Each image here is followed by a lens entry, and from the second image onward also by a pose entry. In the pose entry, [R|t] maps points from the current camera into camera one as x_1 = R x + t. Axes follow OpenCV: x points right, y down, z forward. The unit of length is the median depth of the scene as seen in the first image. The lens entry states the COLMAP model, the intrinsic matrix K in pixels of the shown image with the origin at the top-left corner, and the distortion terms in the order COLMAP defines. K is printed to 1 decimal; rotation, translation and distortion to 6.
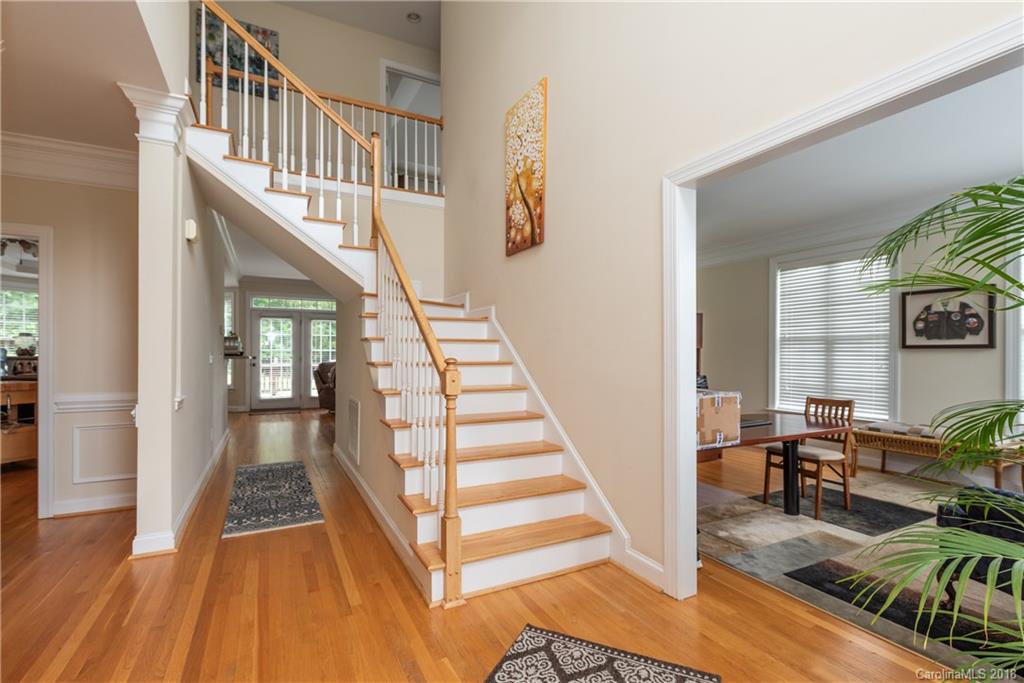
lens RADIAL K [[463.2, 0, 513.9], [0, 463.2, 350.0], [0, 0, 1]] dist [0.001049, -0.000591]
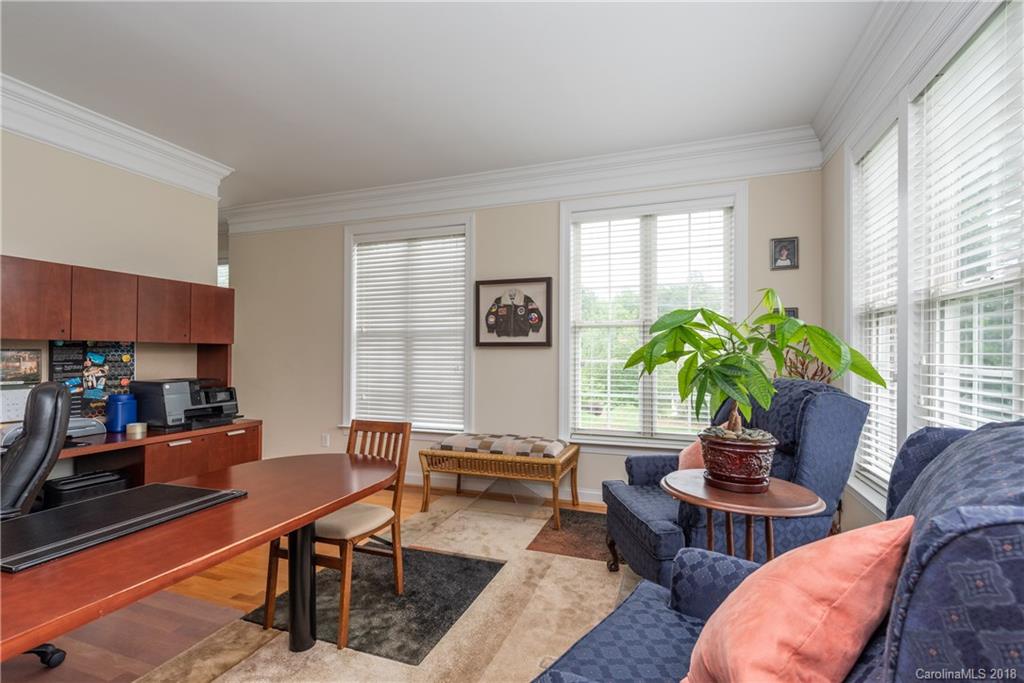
lens RADIAL K [[463.2, 0, 514.0], [0, 463.2, 346.3], [0, 0, 1]] dist [0.001049, -0.000591]
pose [[0.734173, 0.006772, 0.678929, 0.324843], [-0.002812, 0.999972, -0.006934, 0.002579], [-0.678957, 0.003181, 0.734171, 0.340407]]
